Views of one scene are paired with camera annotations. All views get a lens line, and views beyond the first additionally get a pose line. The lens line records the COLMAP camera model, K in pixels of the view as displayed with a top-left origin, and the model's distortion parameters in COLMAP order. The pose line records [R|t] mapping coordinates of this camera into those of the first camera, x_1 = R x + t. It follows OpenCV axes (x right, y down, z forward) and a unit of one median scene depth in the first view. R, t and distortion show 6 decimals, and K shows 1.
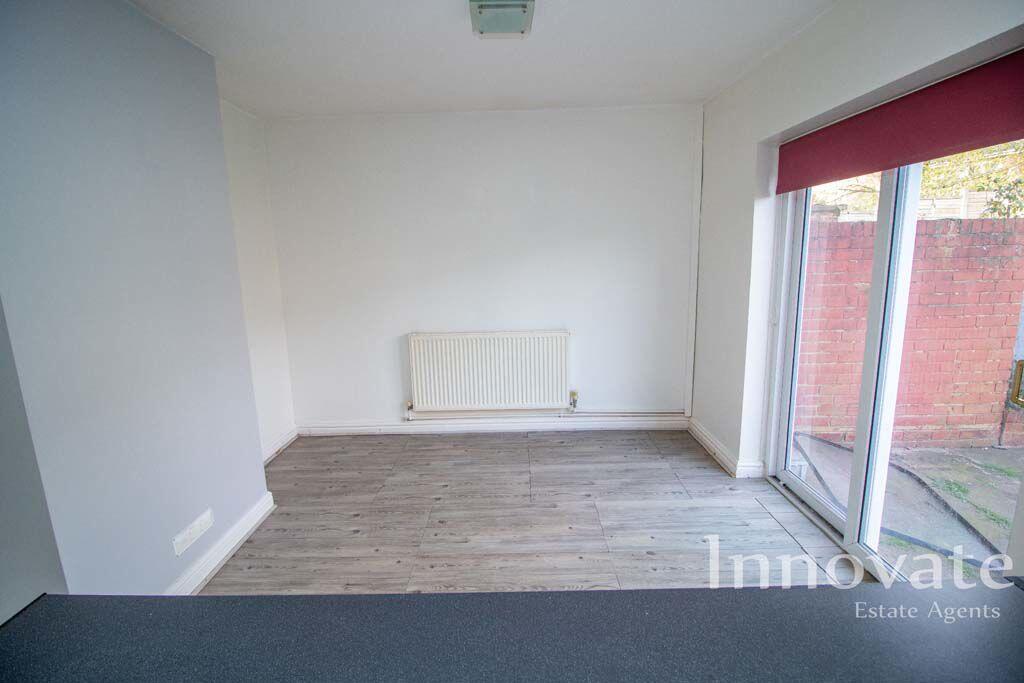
lens RADIAL K [[475.6, 0, 512.7], [0, 475.6, 333.9], [0, 0, 1]] dist [-0.001738, -0.000357]
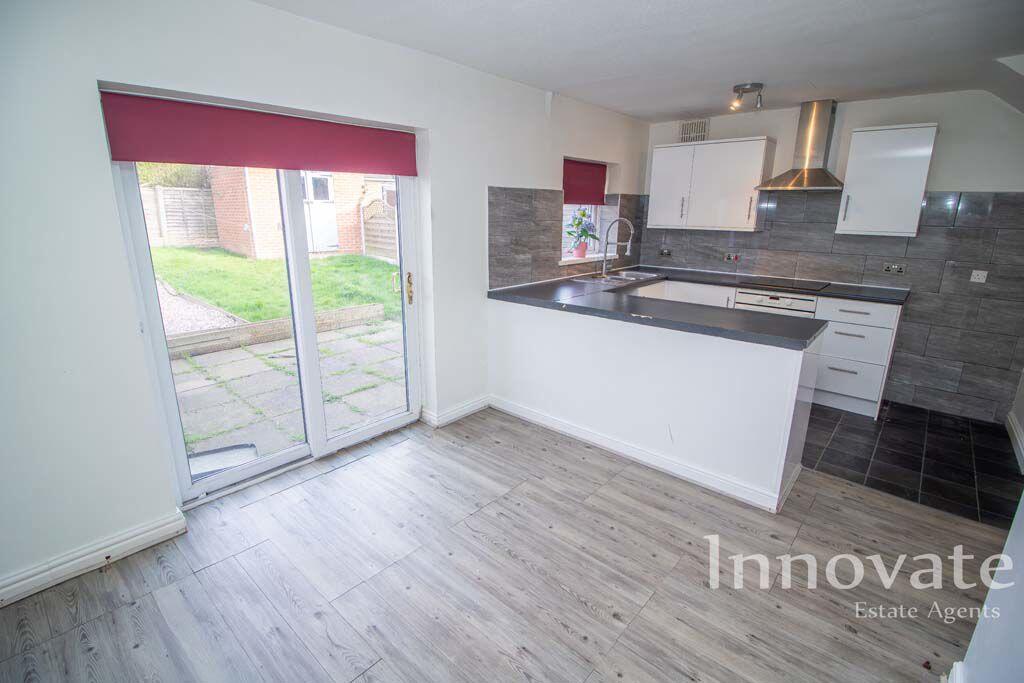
lens RADIAL K [[473.8, 0, 491.3], [0, 473.8, 337.5], [0, 0, 1]] dist [-0.000846, -0.000025]
pose [[-0.732846, -0.167336, 0.659496, -0.404991], [0.123570, 0.920432, 0.370858, -0.241454], [-0.669079, 0.353276, -0.653857, 1.183160]]
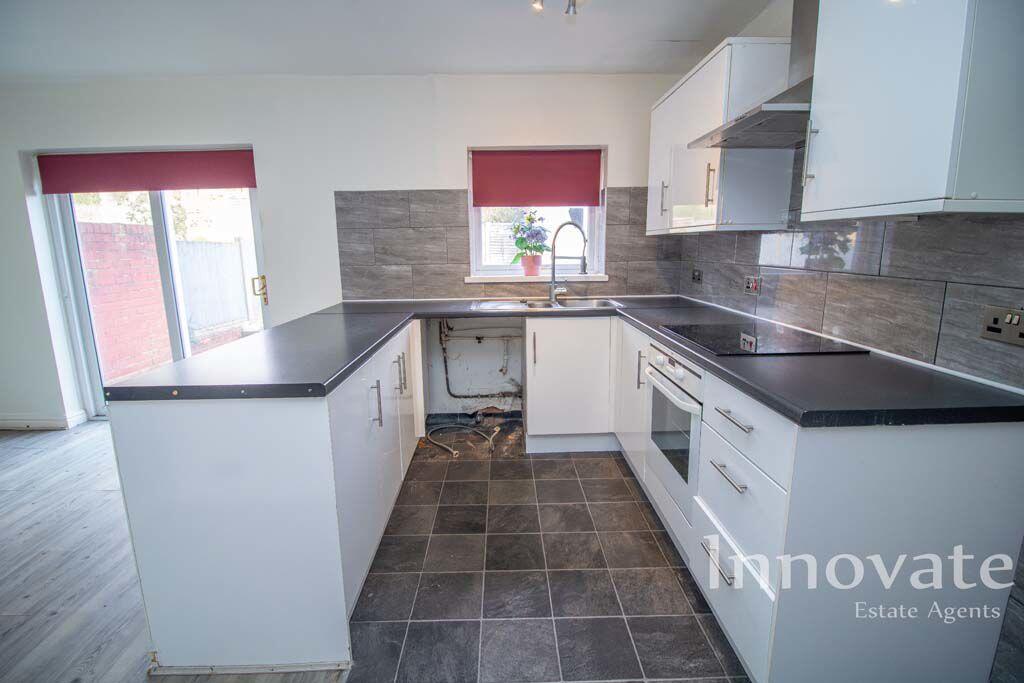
lens RADIAL K [[474.8, 0, 512.0], [0, 474.8, 341.5], [0, 0, 1]] dist [-0.000765, -0.000353]
pose [[-0.010694, -0.181281, 0.983373, -0.763857], [0.187714, 0.965582, 0.180043, 0.093706], [-0.982166, 0.186518, 0.023703, -0.189662]]
